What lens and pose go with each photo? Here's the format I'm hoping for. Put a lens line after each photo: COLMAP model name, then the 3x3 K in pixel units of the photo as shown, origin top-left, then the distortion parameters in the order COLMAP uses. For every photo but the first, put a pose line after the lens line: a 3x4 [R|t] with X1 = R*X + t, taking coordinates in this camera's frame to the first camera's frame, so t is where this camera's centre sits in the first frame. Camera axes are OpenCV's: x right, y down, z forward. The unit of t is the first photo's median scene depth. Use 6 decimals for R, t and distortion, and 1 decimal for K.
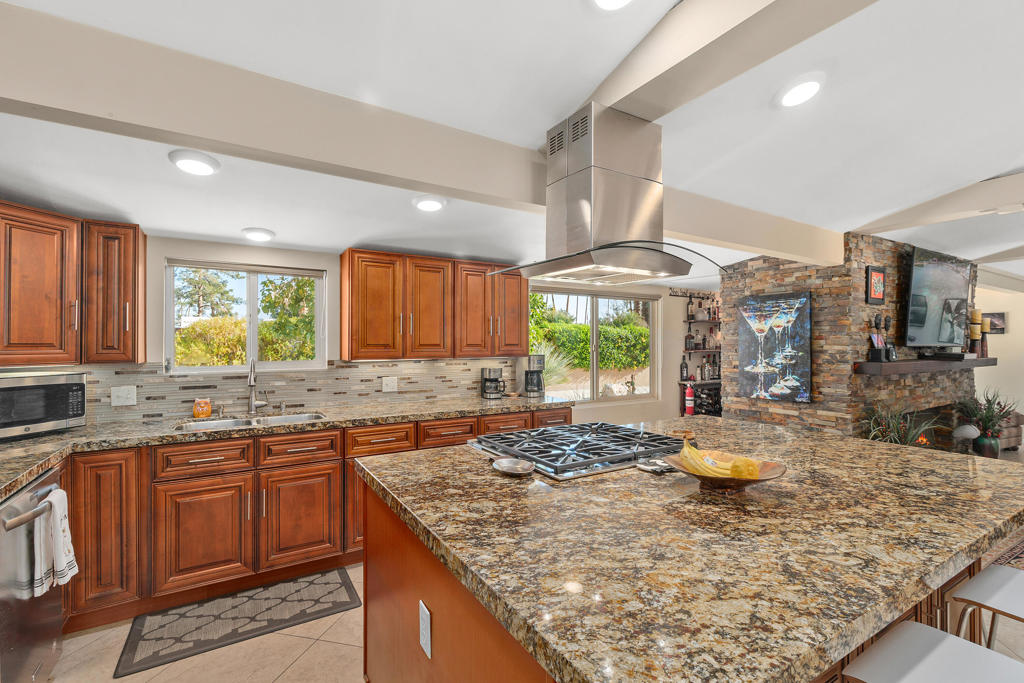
lens RADIAL K [[454.2, 0, 511.3], [0, 454.2, 342.1], [0, 0, 1]] dist [0.000416, -0.000012]
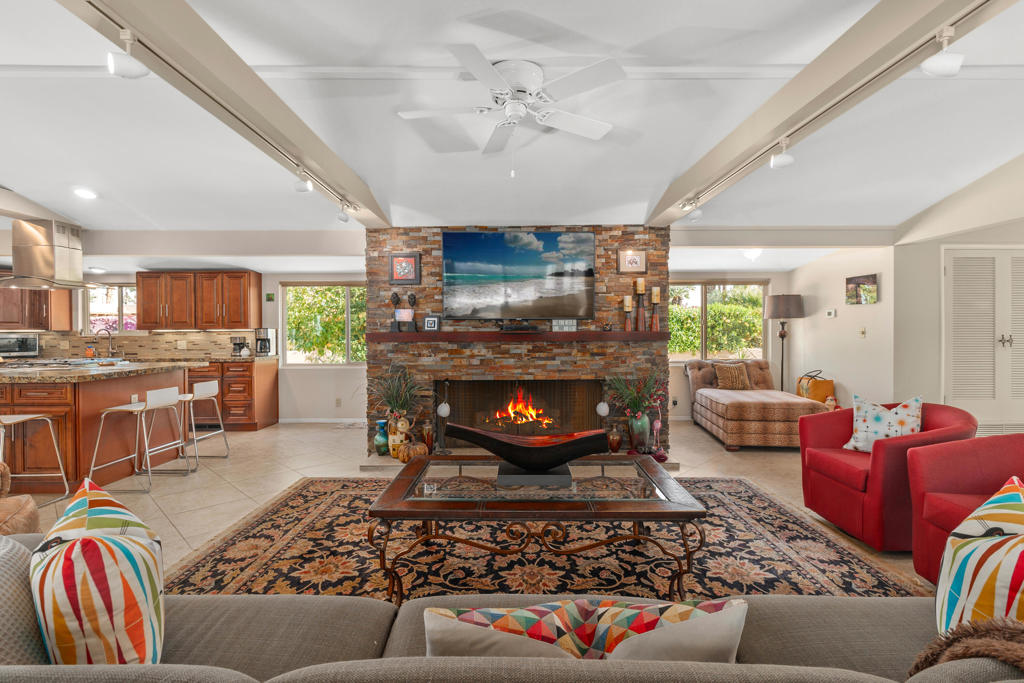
lens RADIAL K [[476.0, 0, 514.0], [0, 476.0, 333.9], [0, 0, 1]] dist [-0.007316, 0.000168]
pose [[0.862473, 0.001212, -0.506101, 1.757482], [0.006108, 0.999899, 0.012802, 0.034475], [0.506065, -0.014133, 0.862379, 0.068562]]
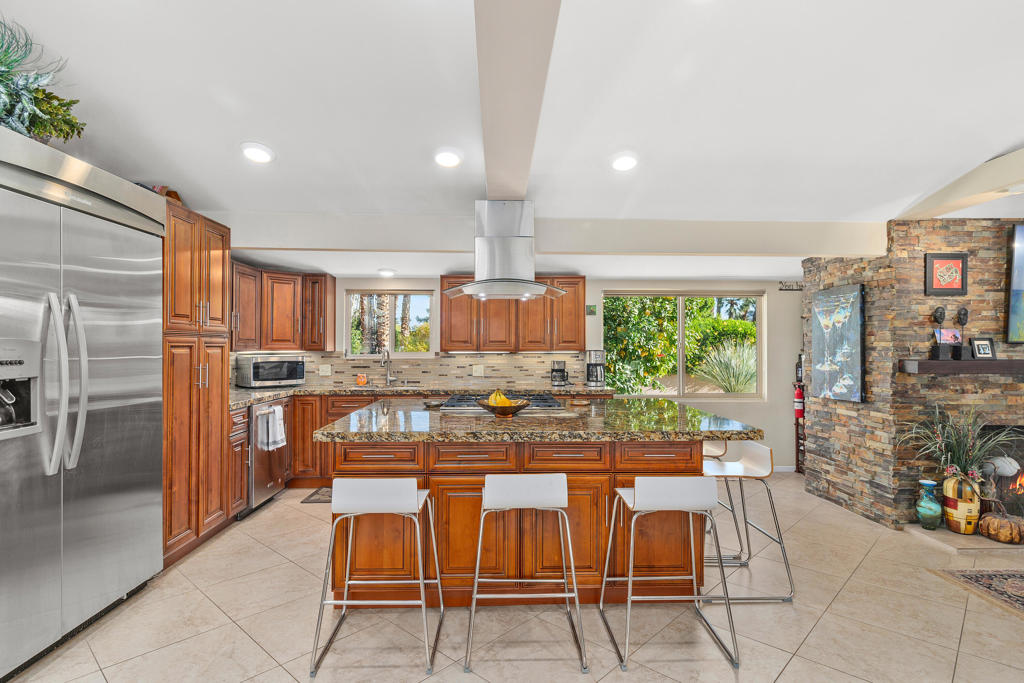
lens RADIAL K [[526.9, 0, 515.0], [0, 526.9, 338.5], [0, 0, 1]] dist [0.015095, -0.000556]
pose [[0.875233, -0.003854, -0.483686, 0.589169], [-0.000286, 0.999964, -0.008486, 0.010050], [0.483701, 0.007566, 0.875200, -0.325993]]
